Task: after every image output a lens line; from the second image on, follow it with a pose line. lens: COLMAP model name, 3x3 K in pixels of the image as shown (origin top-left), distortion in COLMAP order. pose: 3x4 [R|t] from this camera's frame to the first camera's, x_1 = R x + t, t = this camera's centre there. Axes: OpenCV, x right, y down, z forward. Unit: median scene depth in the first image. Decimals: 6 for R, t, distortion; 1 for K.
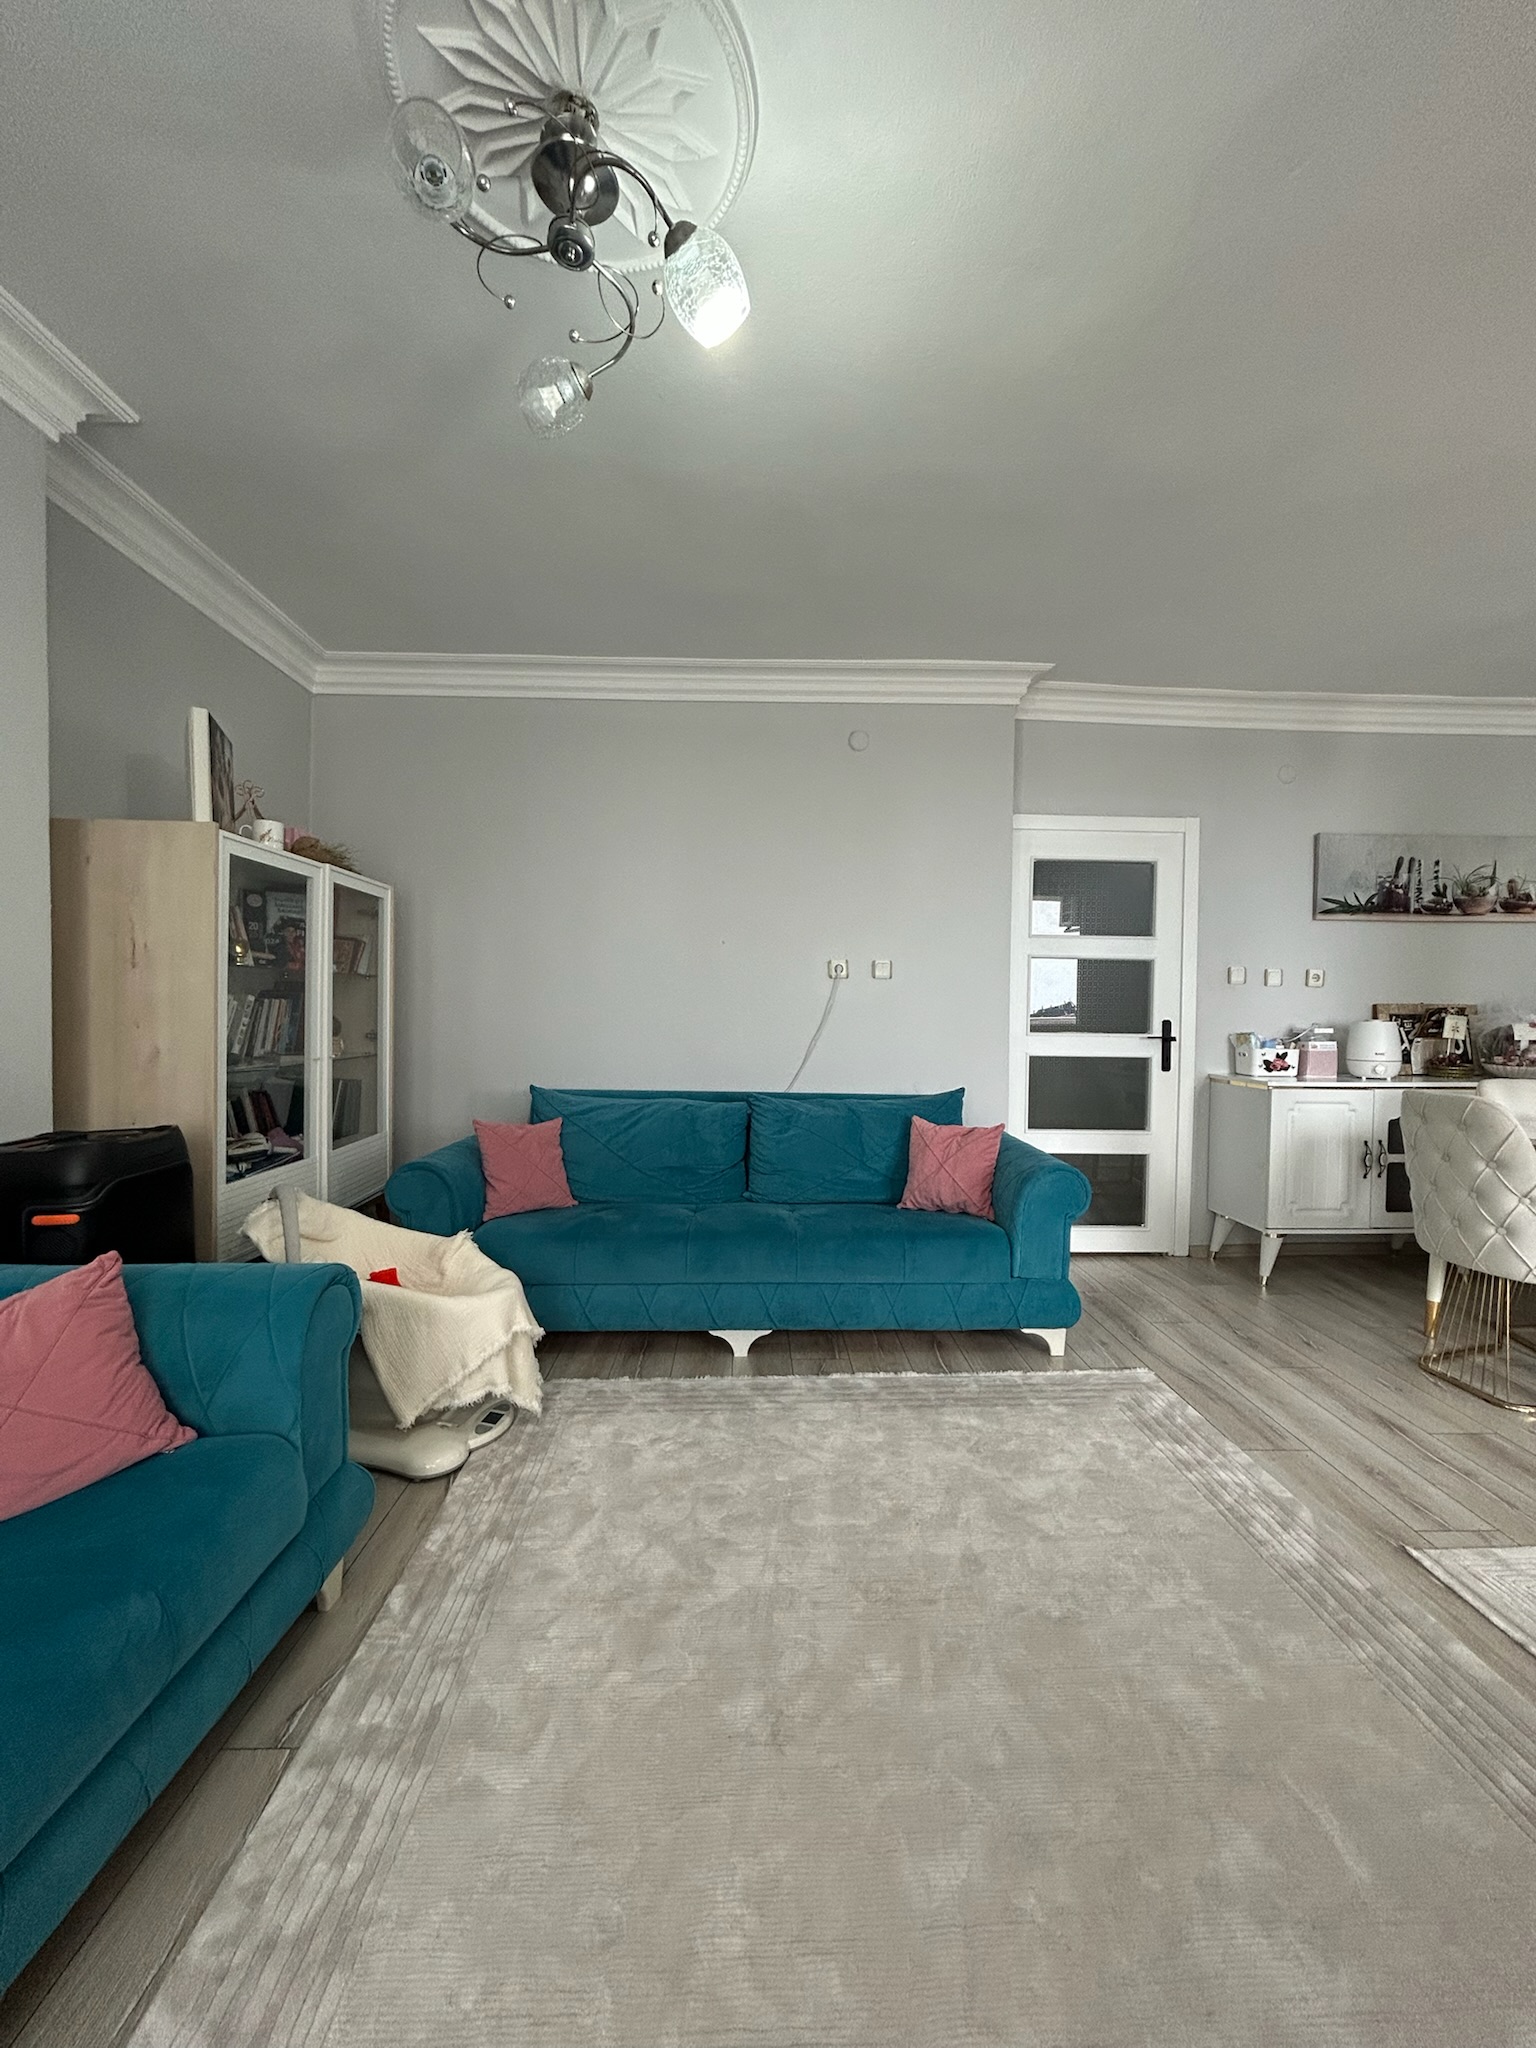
lens RADIAL K [[824.3, 0, 774.4], [0, 824.3, 1024.9], [0, 0, 1]] dist [0.004279, -0.000253]
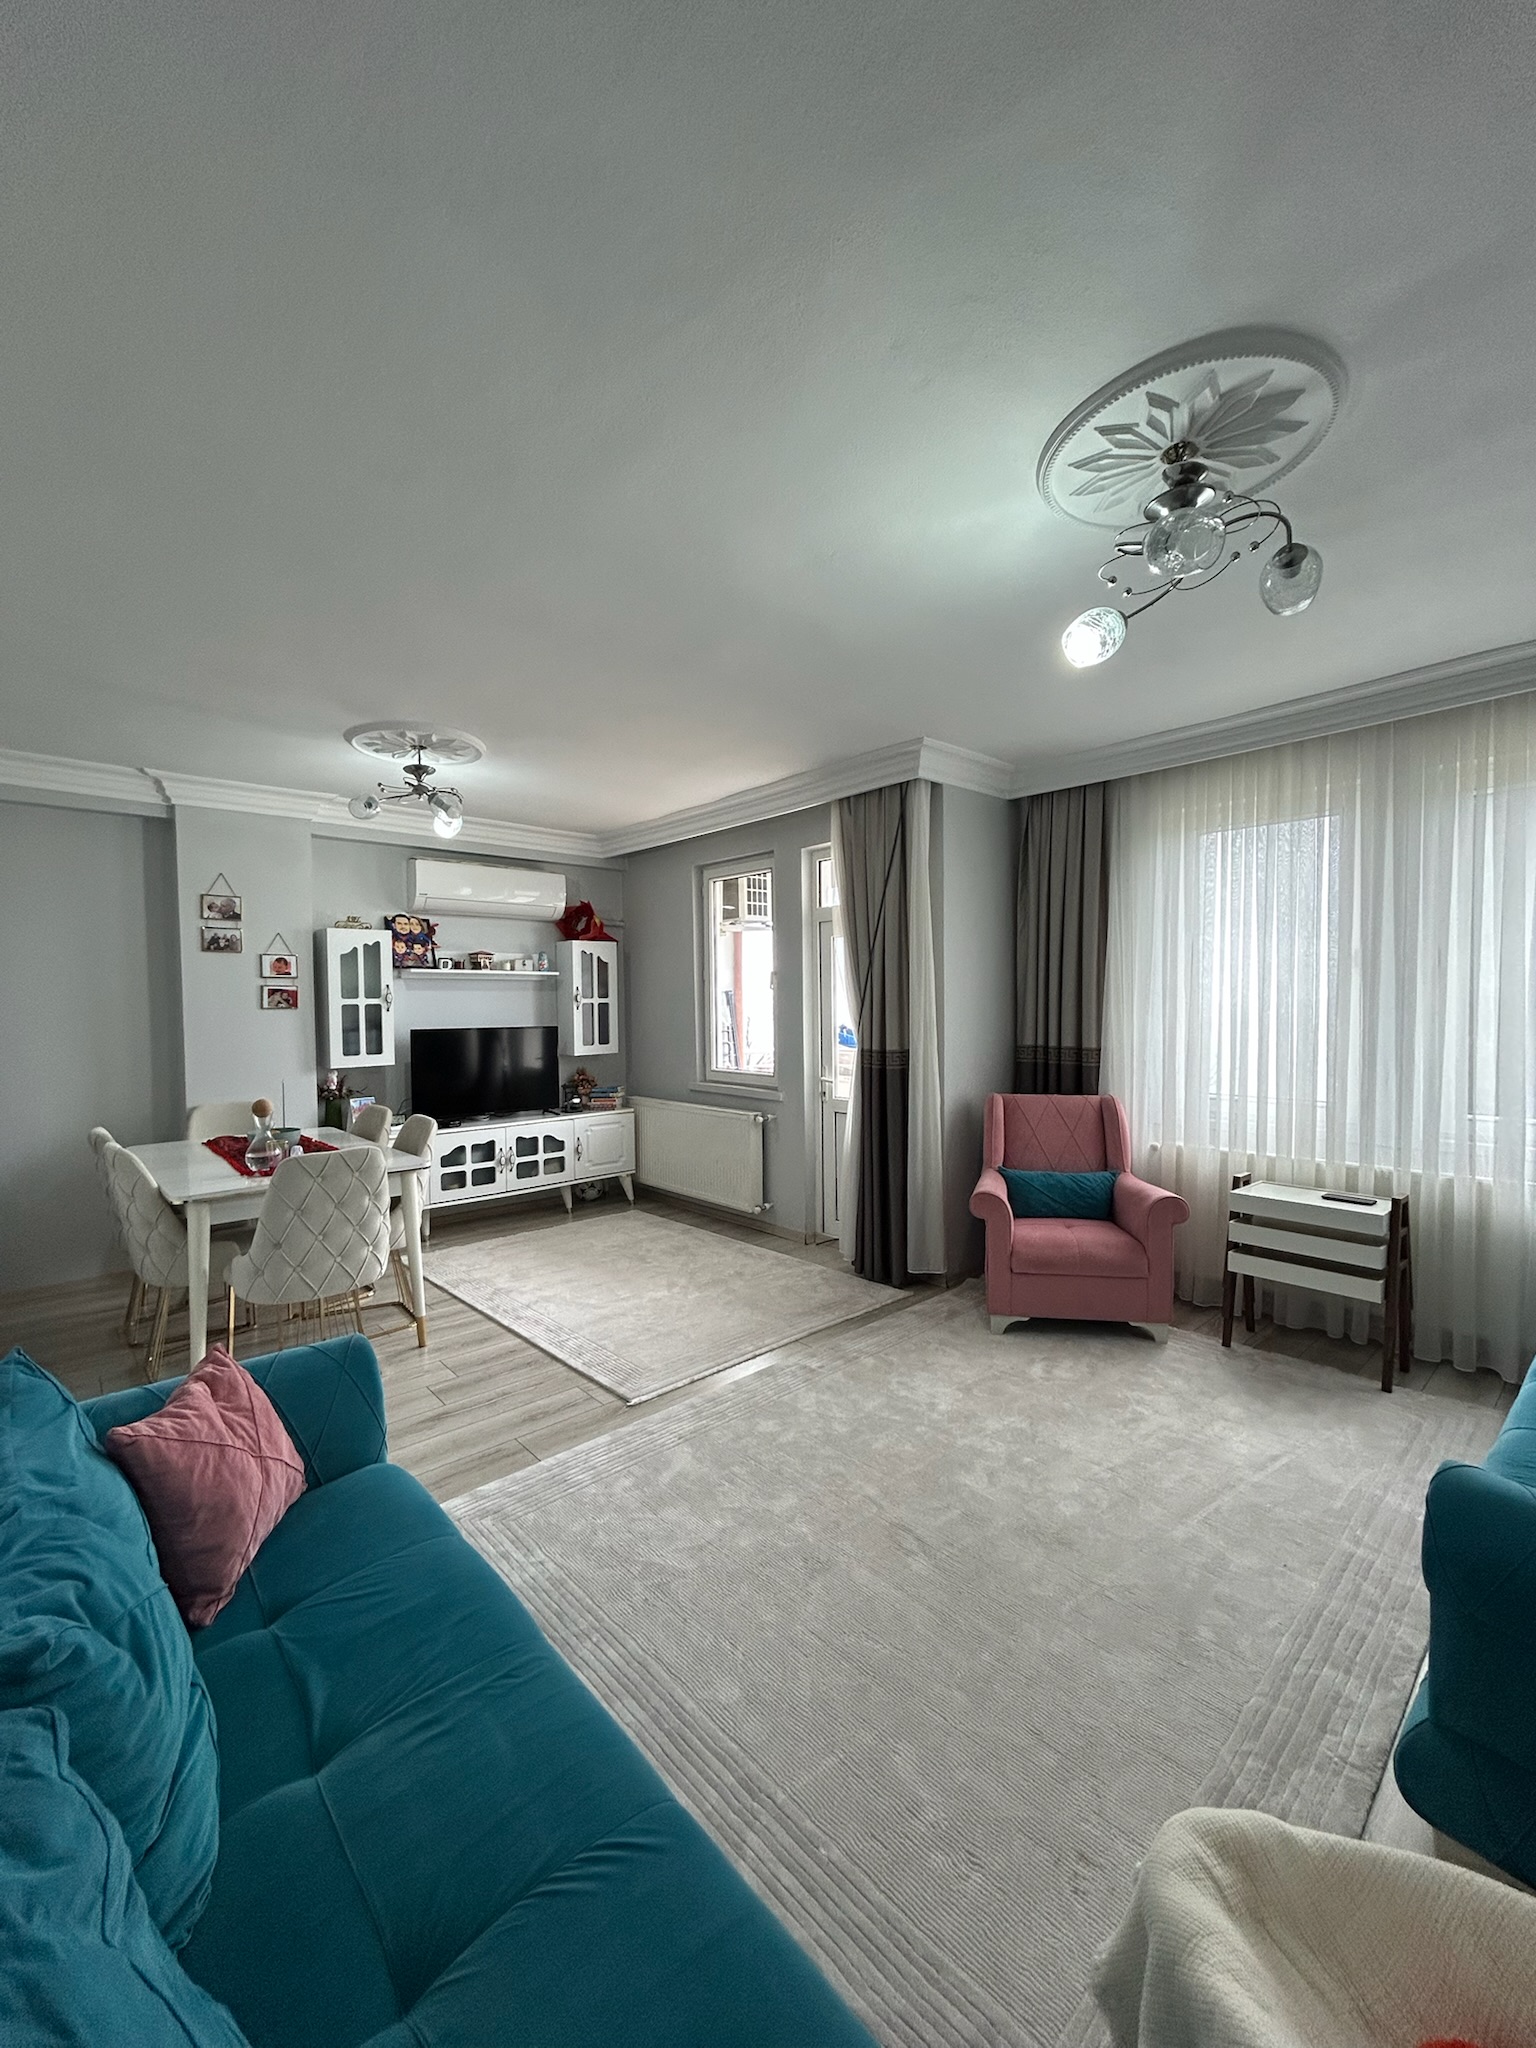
lens RADIAL K [[824.3, 0, 769.7], [0, 824.3, 1027.5], [0, 0, 1]] dist [0.004279, -0.000253]
pose [[-0.642593, -0.026148, 0.765762, -0.439716], [0.021212, 0.998427, 0.051893, -0.131111], [-0.765914, 0.049589, -0.641027, 1.221415]]
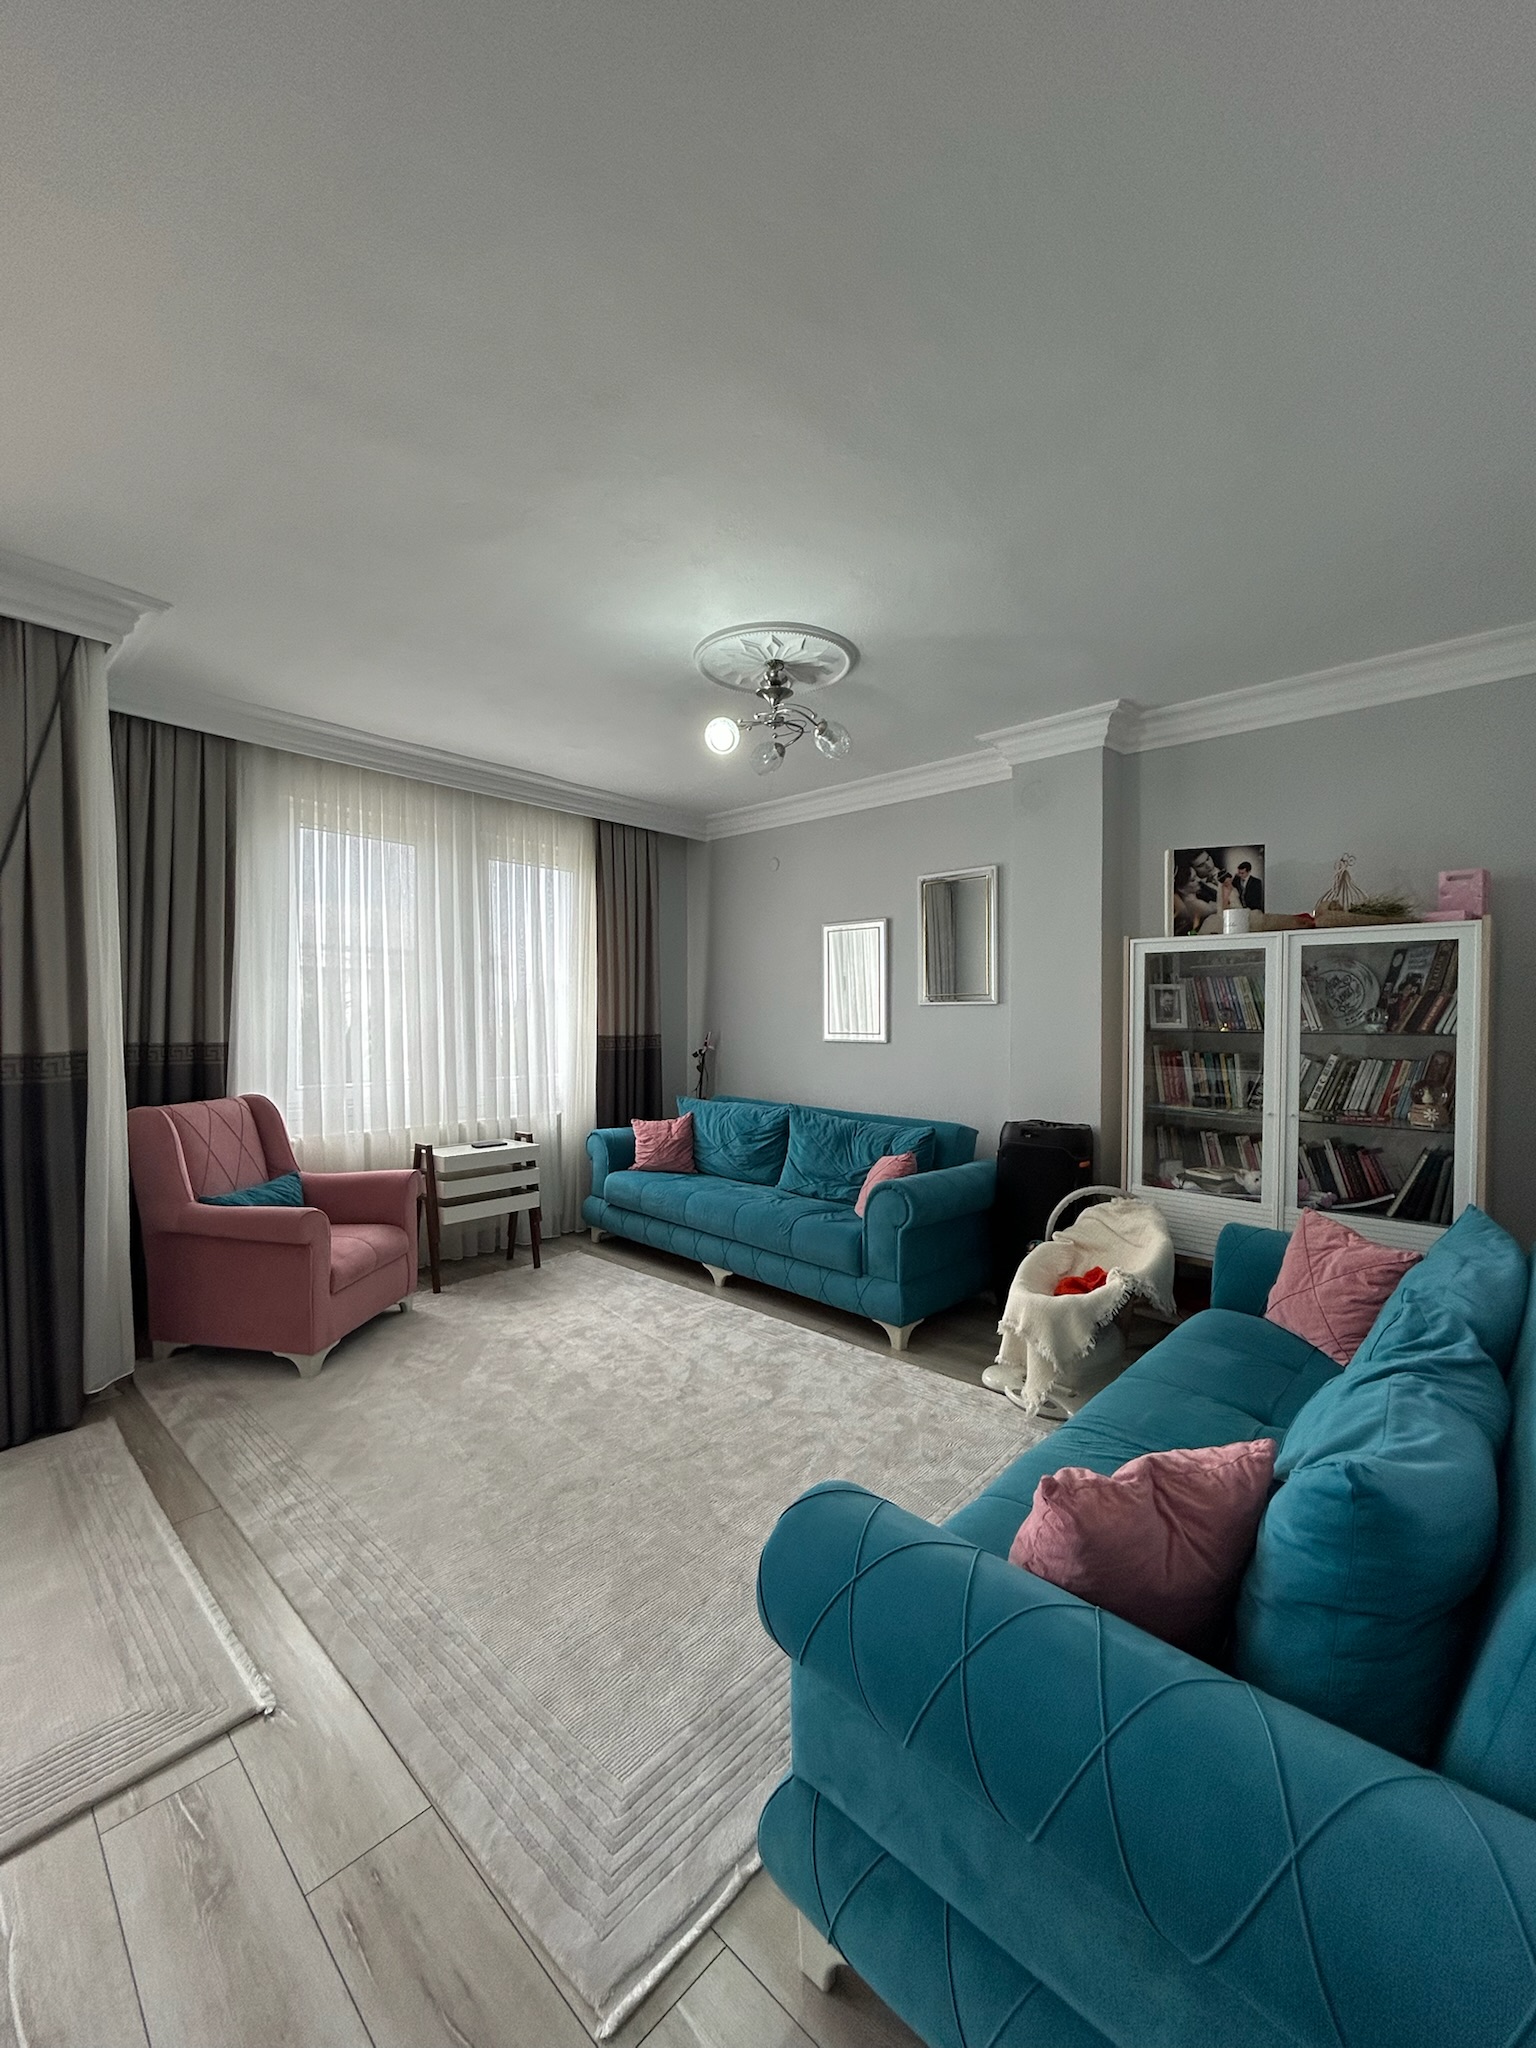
lens RADIAL K [[824.3, 0, 765.9], [0, 824.3, 1028.1], [0, 0, 1]] dist [0.004279, -0.000253]
pose [[-0.708019, -0.005634, -0.706171, 0.687718], [-0.029434, 0.999335, 0.021538, -0.077727], [0.705580, 0.036035, -0.707713, 1.324746]]
